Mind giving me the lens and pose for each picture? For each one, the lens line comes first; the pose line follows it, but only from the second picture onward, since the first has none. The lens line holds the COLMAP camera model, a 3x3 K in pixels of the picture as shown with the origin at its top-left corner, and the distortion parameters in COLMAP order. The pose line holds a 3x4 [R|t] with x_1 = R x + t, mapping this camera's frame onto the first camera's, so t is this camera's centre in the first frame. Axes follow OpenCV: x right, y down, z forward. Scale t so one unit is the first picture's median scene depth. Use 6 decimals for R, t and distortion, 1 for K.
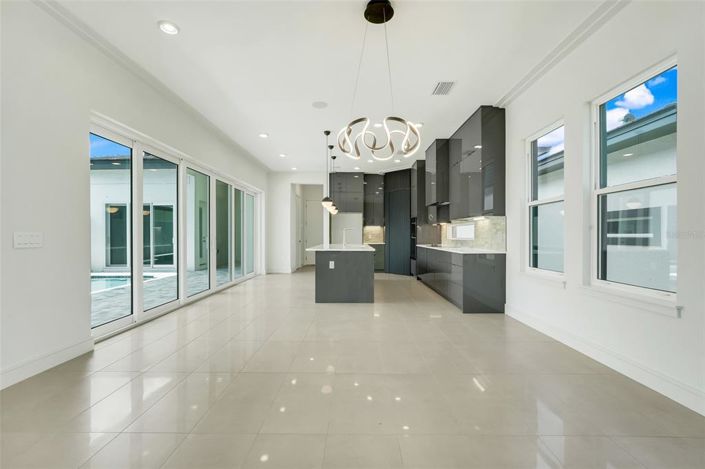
lens RADIAL K [[313.1, 0, 351.4], [0, 313.1, 235.8], [0, 0, 1]] dist [-0.028678, 0.000169]
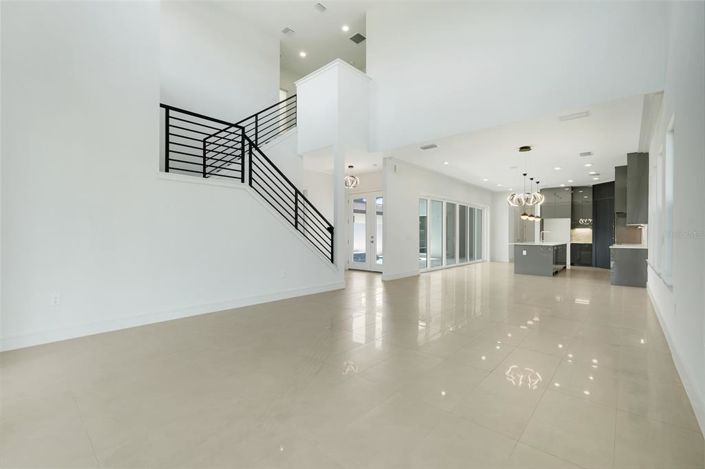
lens RADIAL K [[313.1, 0, 351.4], [0, 313.1, 235.8], [0, 0, 1]] dist [-0.028678, 0.000169]
pose [[0.749025, 0.000092, -0.662542, 0.224793], [-0.001891, 0.999996, -0.001999, 0.003040], [0.662540, 0.002750, 0.749022, -0.583320]]
